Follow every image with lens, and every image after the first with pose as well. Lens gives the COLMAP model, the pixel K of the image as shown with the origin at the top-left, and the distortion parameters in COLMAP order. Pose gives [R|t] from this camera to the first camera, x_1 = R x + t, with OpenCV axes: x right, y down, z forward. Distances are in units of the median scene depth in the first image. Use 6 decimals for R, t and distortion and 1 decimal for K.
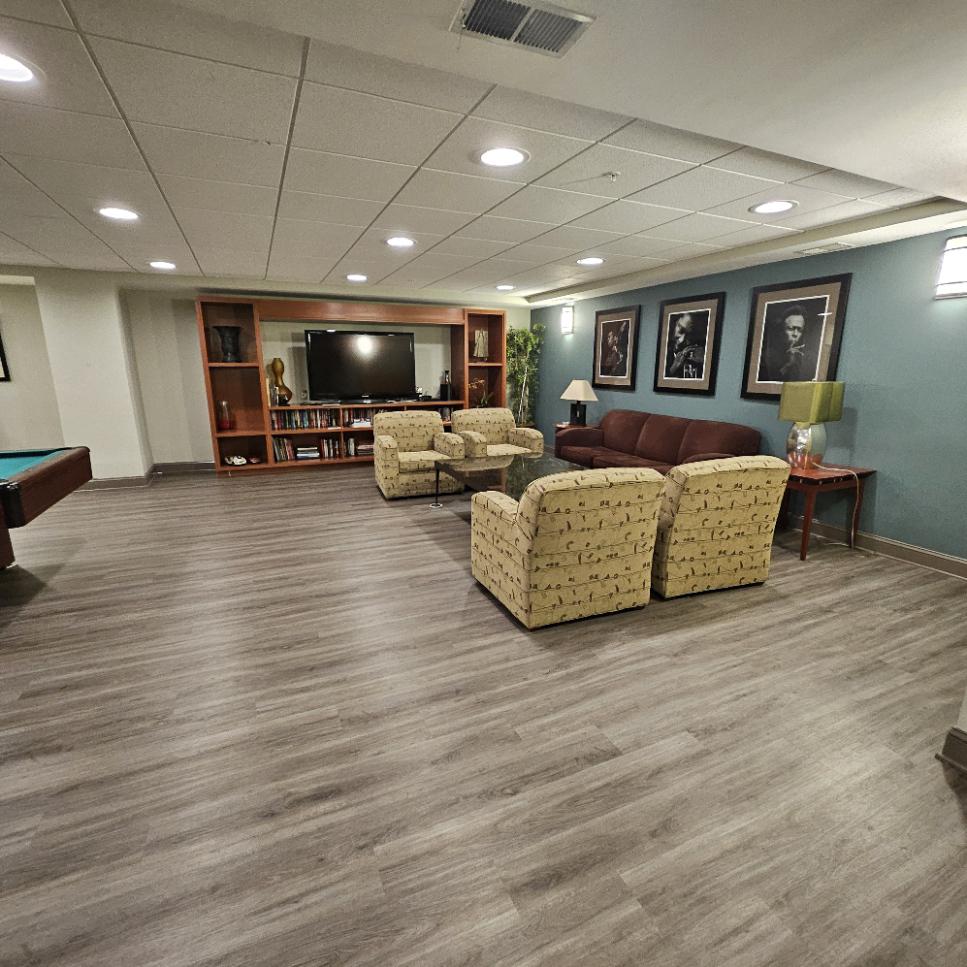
lens RADIAL K [[506.5, 0, 481.1], [0, 506.5, 487.3], [0, 0, 1]] dist [-0.005796, -0.002517]
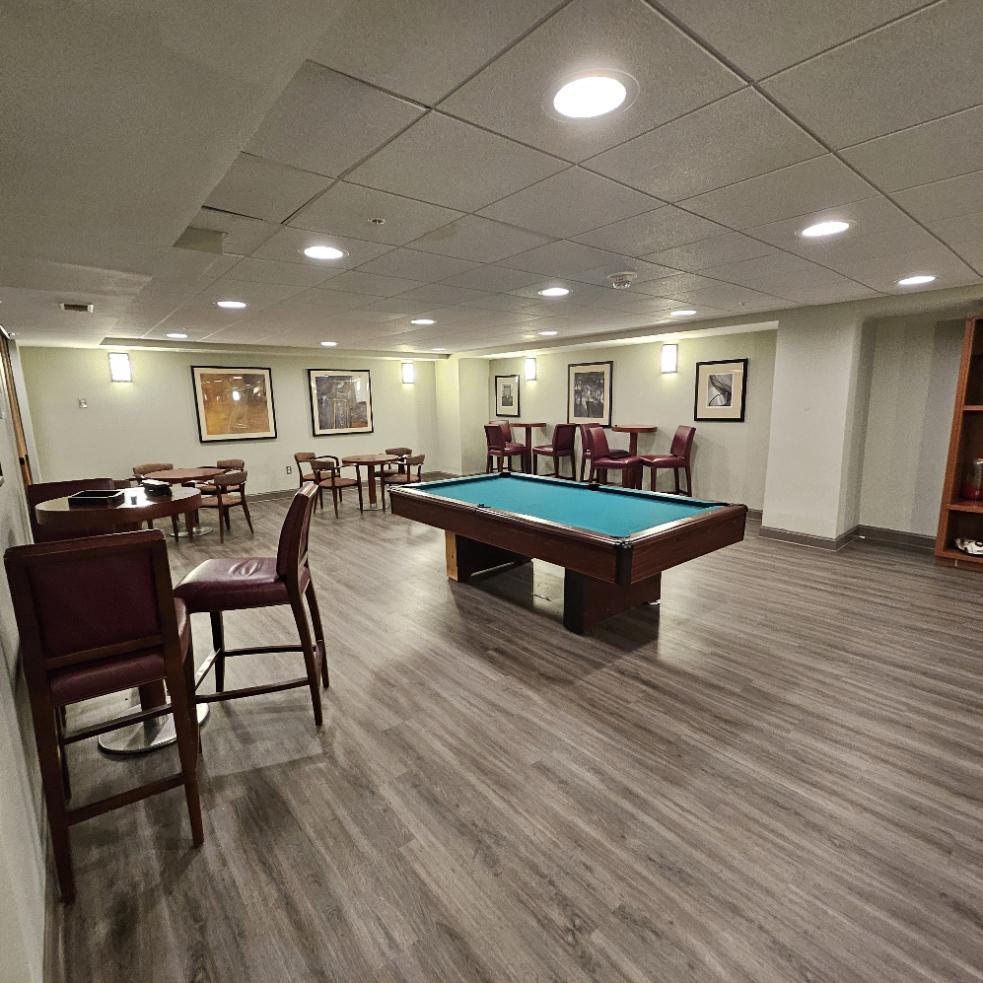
lens RADIAL K [[514.9, 0, 488.1], [0, 514.9, 491.1], [0, 0, 1]] dist [-0.005796, -0.002517]
pose [[0.270182, 0.156602, -0.949988, -0.026467], [-0.204664, 0.973475, 0.102266, -0.076926], [0.940805, 0.166798, 0.295066, 0.214516]]
